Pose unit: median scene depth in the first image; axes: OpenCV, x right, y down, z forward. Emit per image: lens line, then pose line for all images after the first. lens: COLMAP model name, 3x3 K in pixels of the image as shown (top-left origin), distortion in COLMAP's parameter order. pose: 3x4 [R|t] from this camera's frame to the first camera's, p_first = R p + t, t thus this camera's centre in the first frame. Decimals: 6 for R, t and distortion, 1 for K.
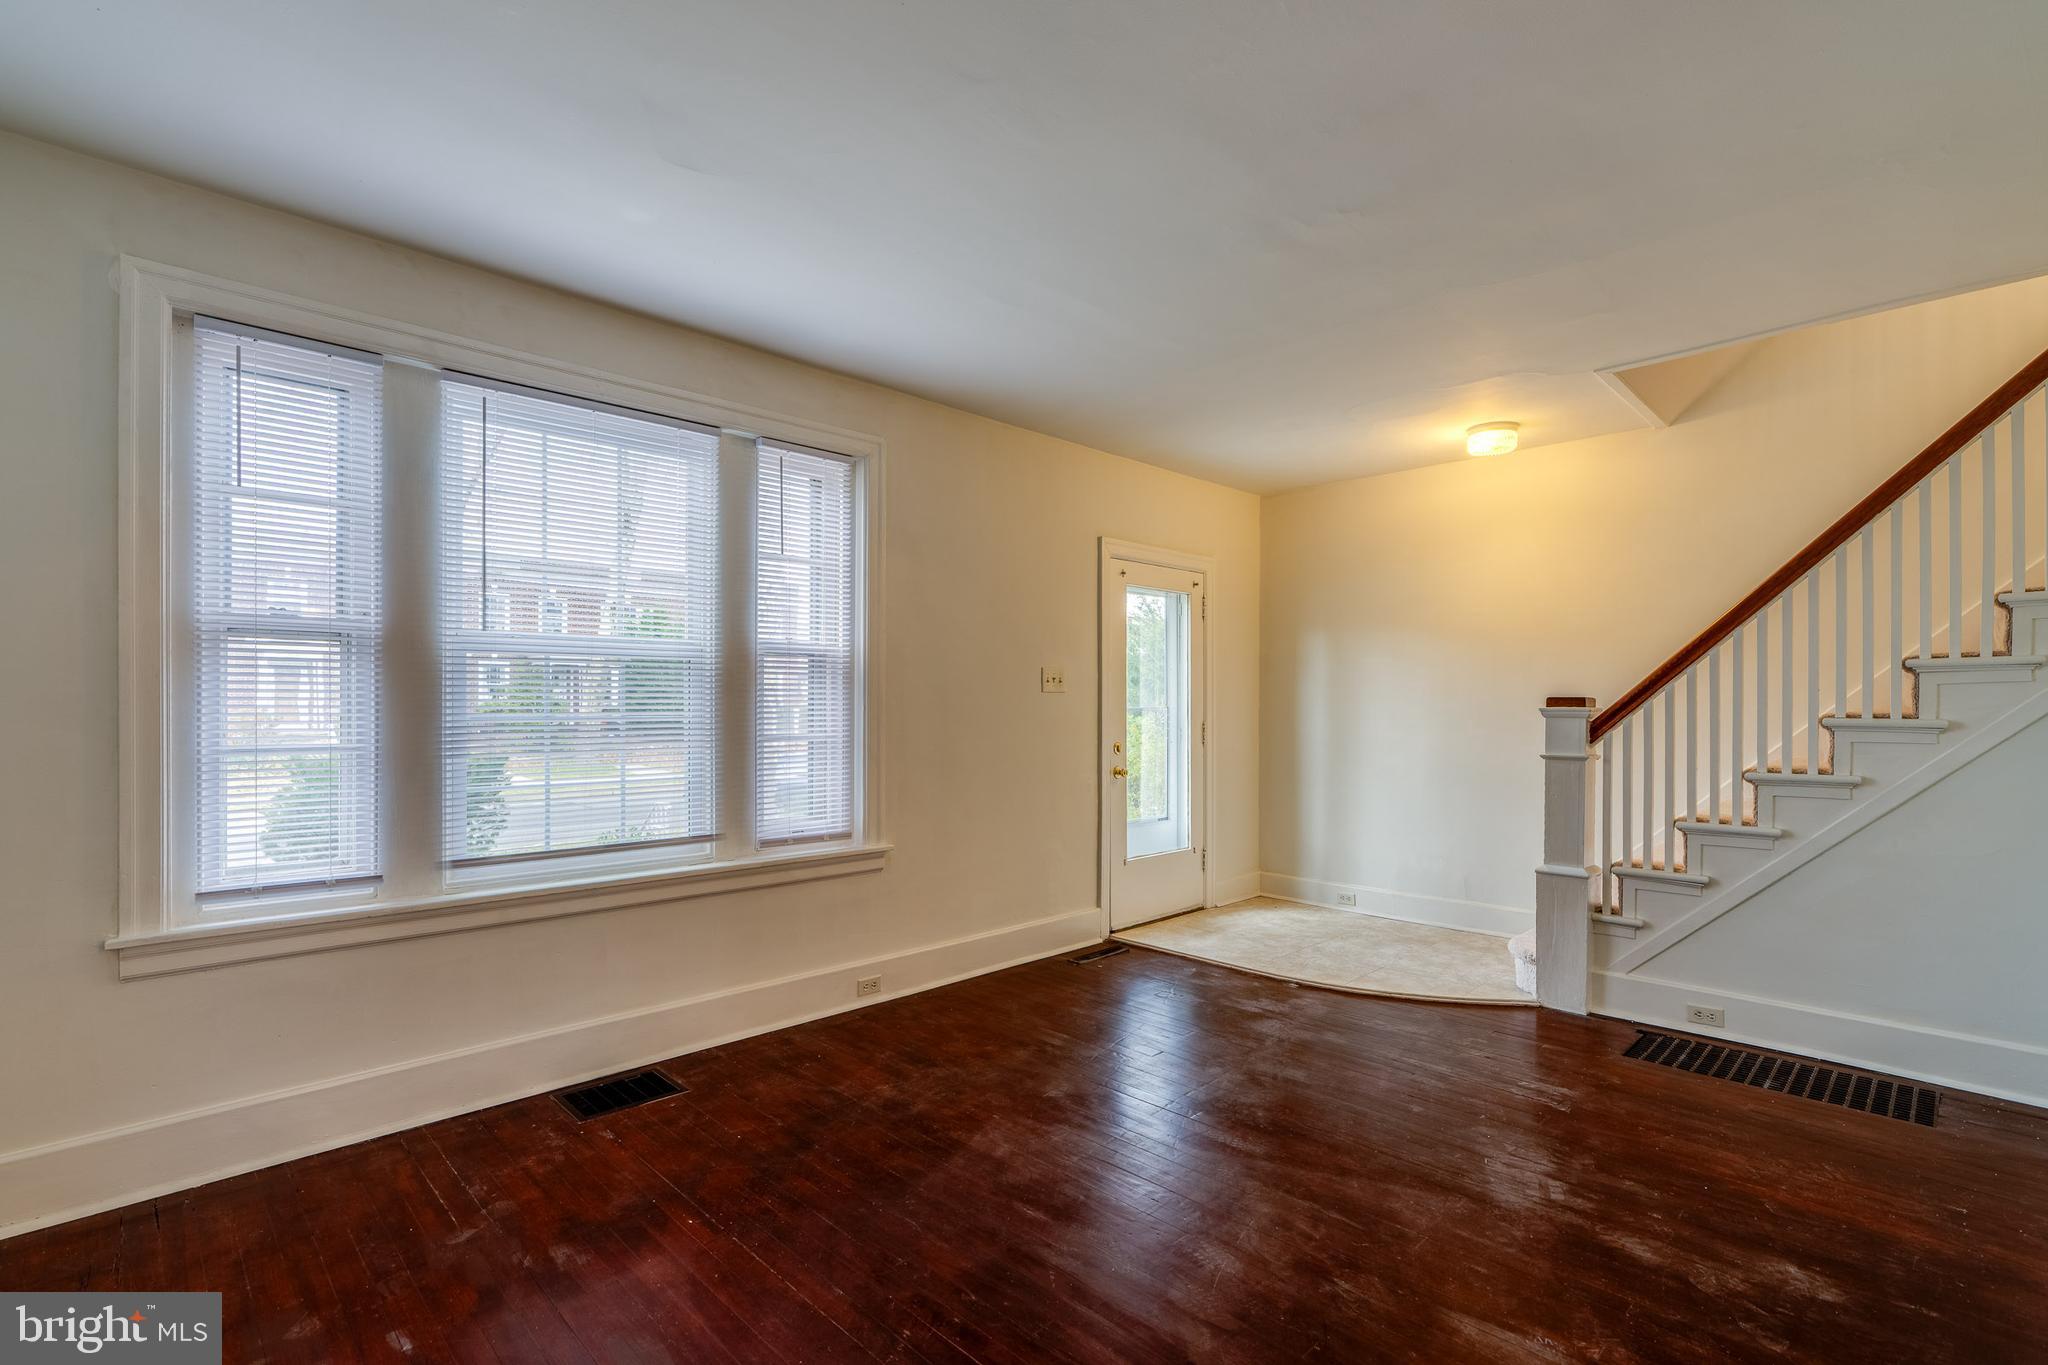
lens RADIAL K [[925.7, 0, 1053.7], [0, 925.7, 705.6], [0, 0, 1]] dist [0.001089, -0.000577]
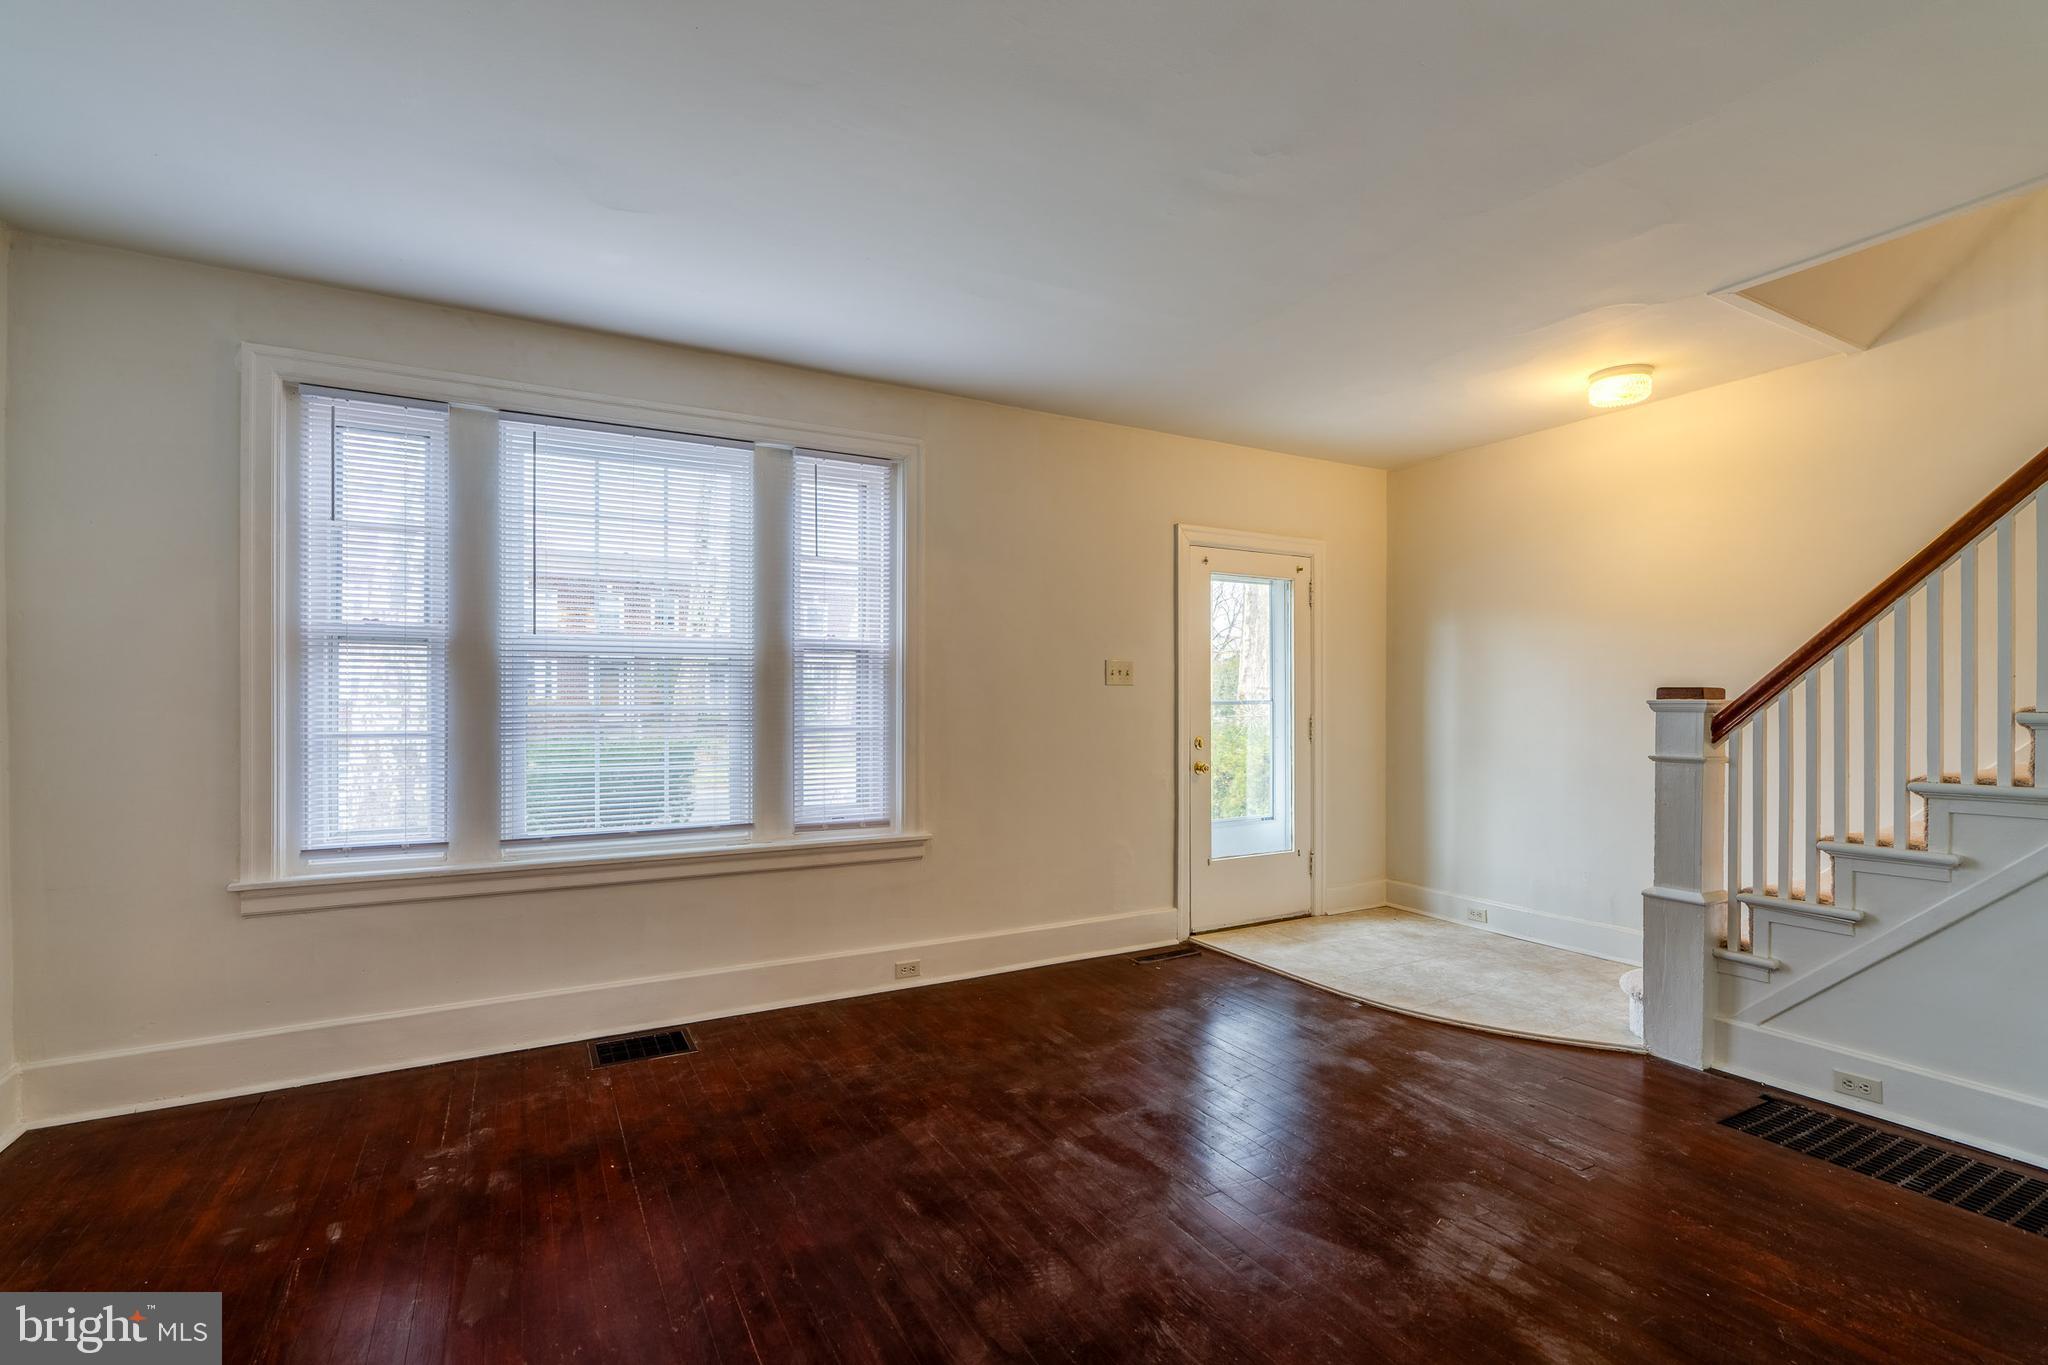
lens RADIAL K [[925.7, 0, 1069.8], [0, 925.7, 699.0], [0, 0, 1]] dist [0.001089, -0.000577]
pose [[0.963887, -0.001612, -0.266308, 0.270805], [0.001251, 0.999998, -0.001525, 0.002306], [0.266310, 0.001136, 0.963887, 0.053129]]
